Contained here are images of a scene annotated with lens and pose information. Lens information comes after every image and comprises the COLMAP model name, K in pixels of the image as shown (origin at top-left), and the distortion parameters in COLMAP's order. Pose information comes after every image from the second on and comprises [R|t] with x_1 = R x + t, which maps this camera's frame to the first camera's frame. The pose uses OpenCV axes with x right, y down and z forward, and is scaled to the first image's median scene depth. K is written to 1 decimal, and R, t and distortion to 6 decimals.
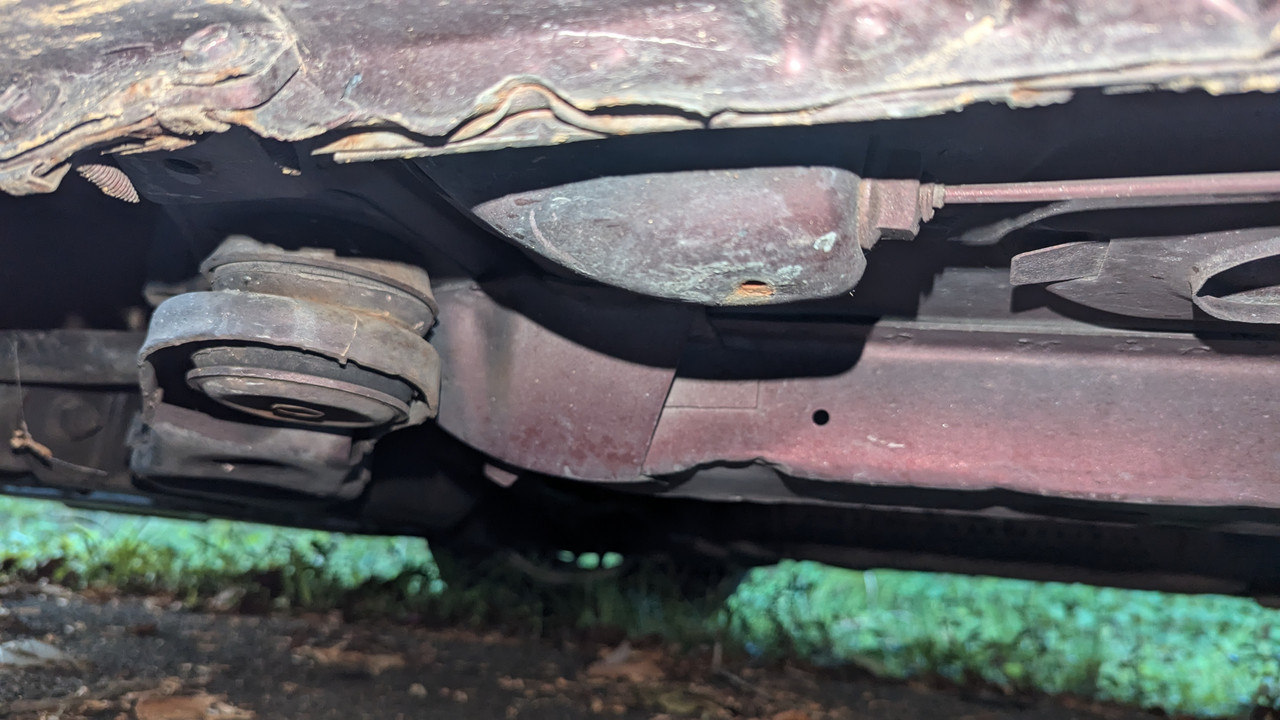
lens RADIAL K [[895.0, 0, 644.7], [0, 895.0, 362.5], [0, 0, 1]] dist [0.020908, -0.037573]
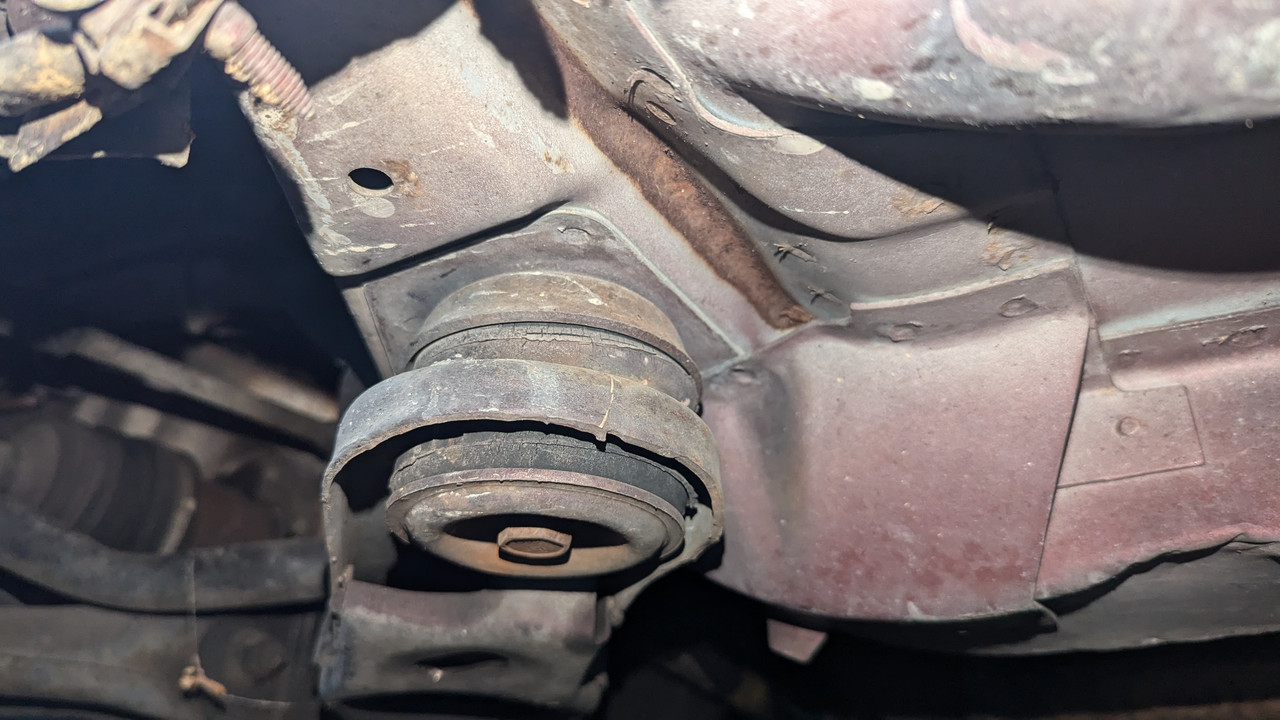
lens RADIAL K [[895.0, 0, 644.7], [0, 895.0, 362.5], [0, 0, 1]] dist [0.020908, -0.037573]
pose [[0.975356, -0.163626, -0.148013, -0.158434], [0.118724, 0.954657, -0.273010, 0.107516], [0.185973, 0.248709, 0.950557, 0.284905]]
